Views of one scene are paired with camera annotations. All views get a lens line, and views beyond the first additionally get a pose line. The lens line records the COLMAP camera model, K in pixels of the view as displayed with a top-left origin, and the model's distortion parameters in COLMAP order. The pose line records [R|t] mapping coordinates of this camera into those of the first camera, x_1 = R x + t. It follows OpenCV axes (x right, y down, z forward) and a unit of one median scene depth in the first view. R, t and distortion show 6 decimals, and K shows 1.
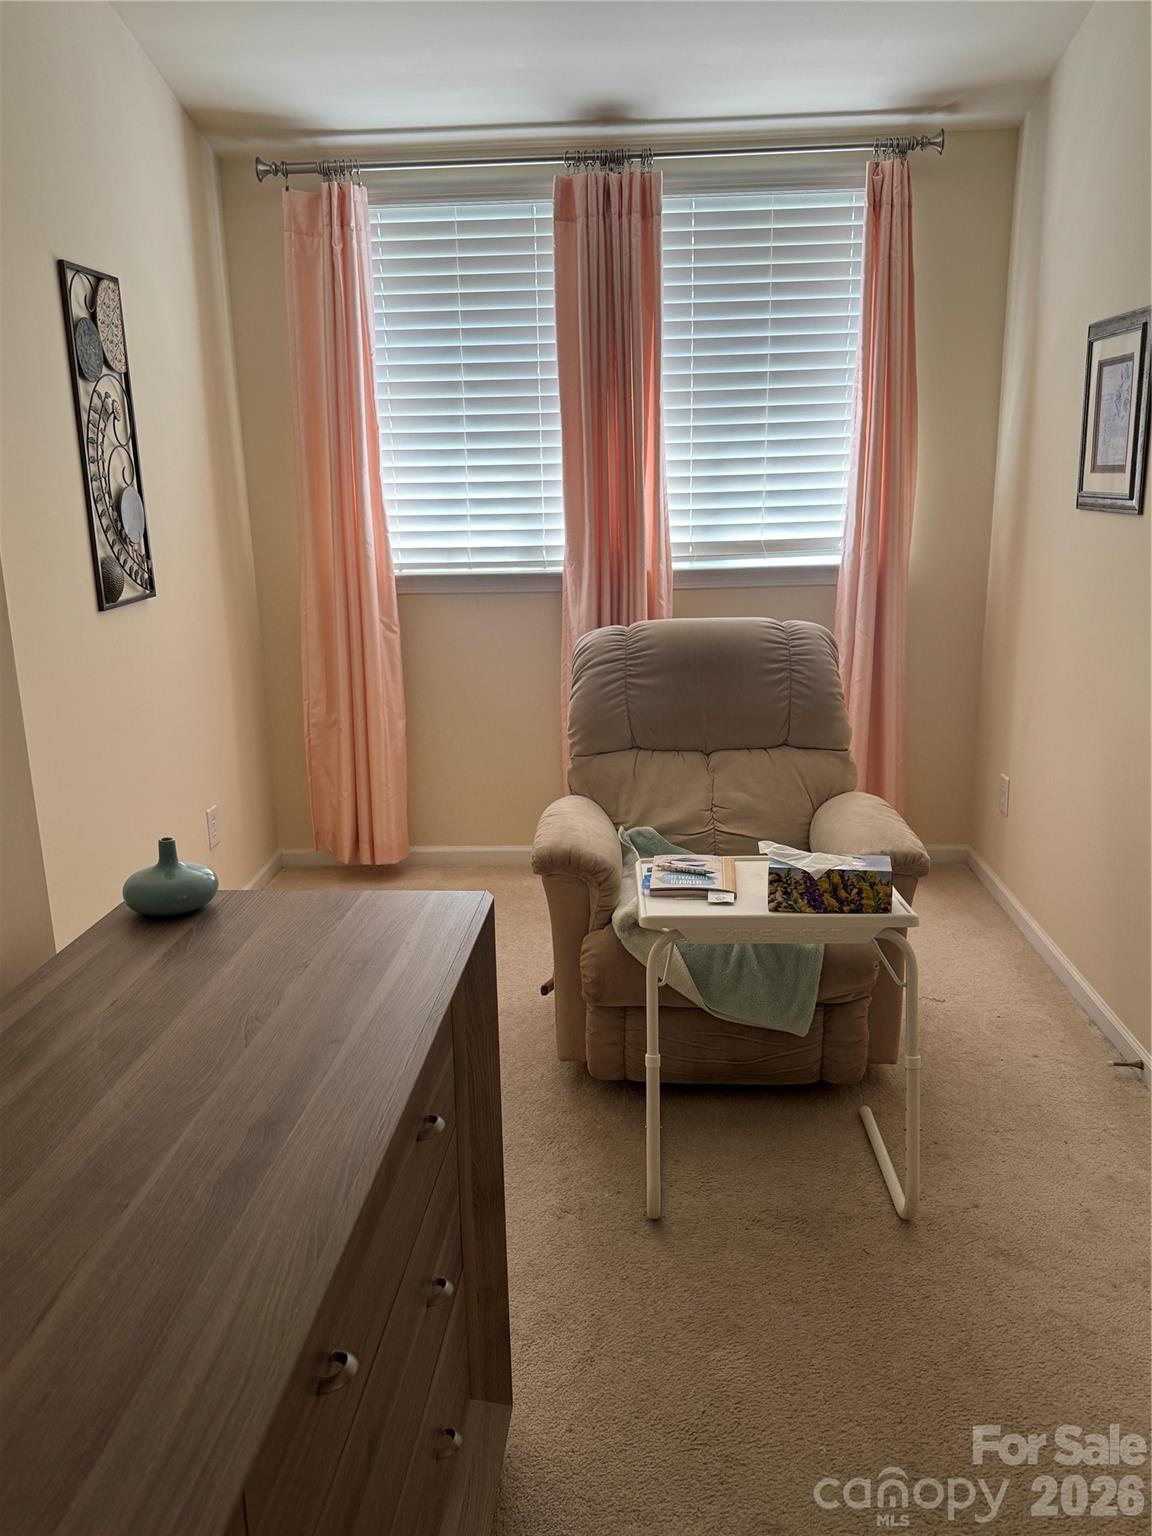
lens RADIAL K [[1215.6, 0, 580.5], [0, 1215.6, 782.7], [0, 0, 1]] dist [0.050499, -0.060930]
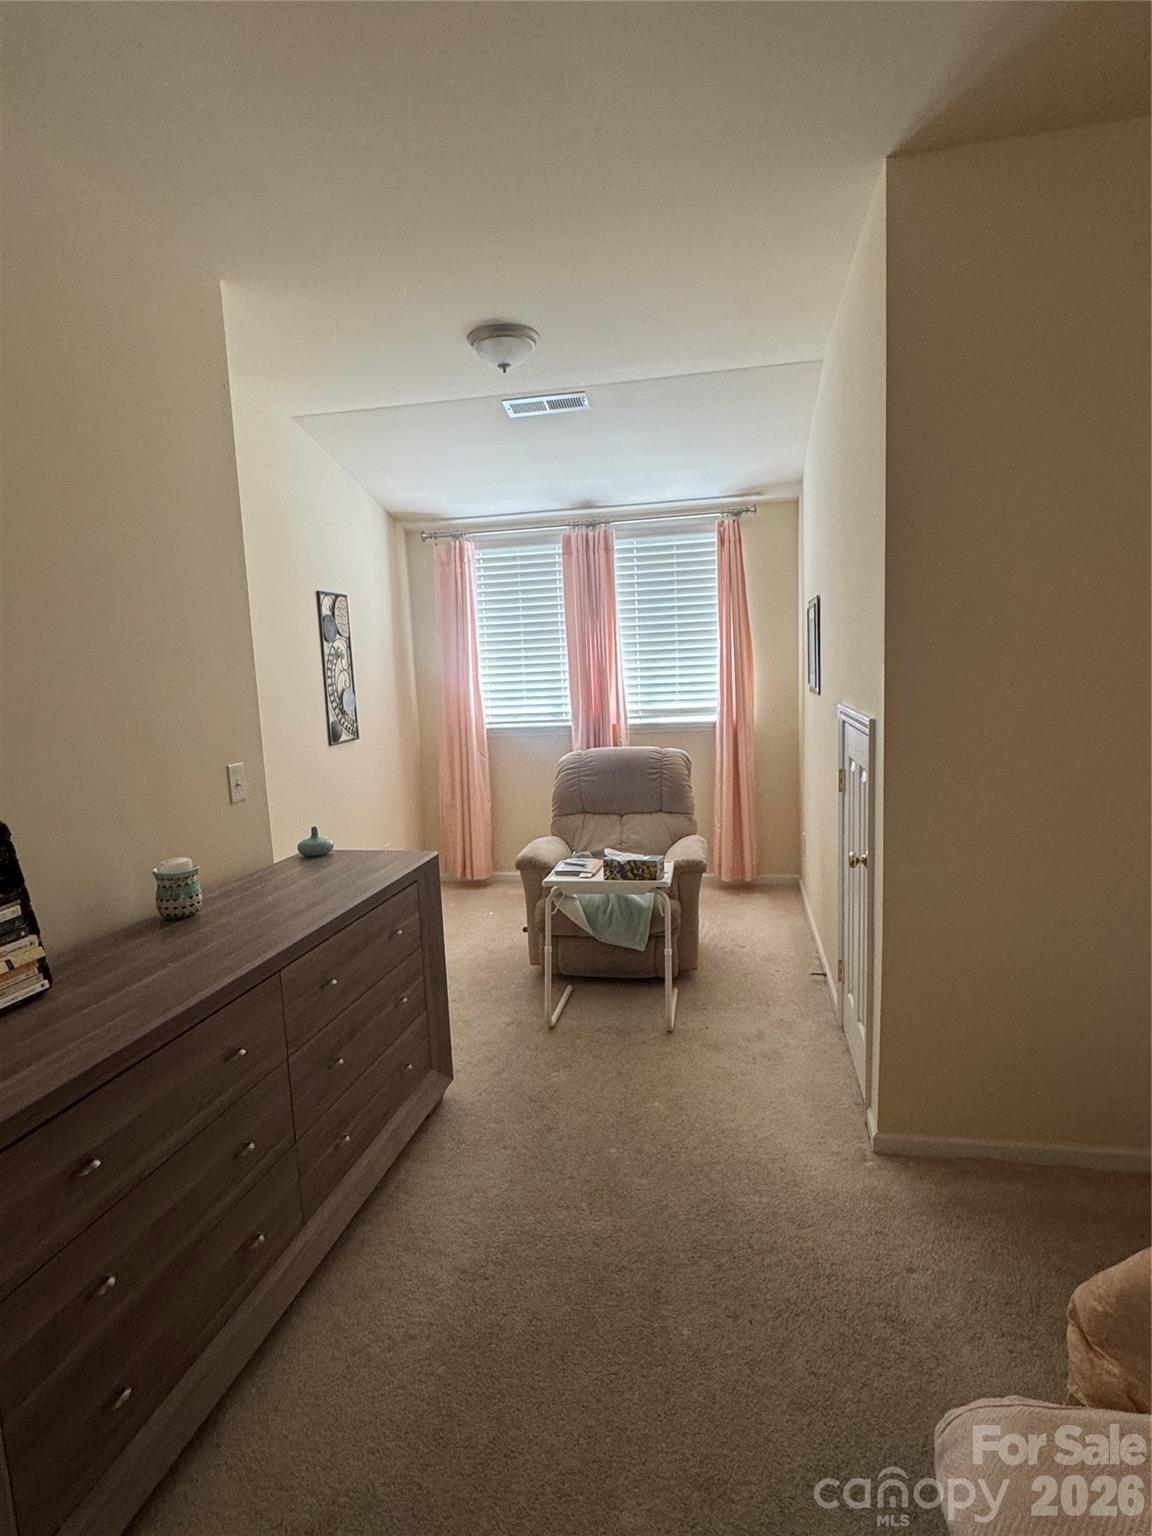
lens RADIAL K [[807.9, 0, 578.8], [0, 807.9, 759.9], [0, 0, 1]] dist [-0.002330, 0.000248]
pose [[0.990513, -0.004949, -0.137332, 0.210344], [-0.013066, 0.991432, -0.129968, 0.055695], [0.136799, 0.130530, 0.981961, -0.291065]]
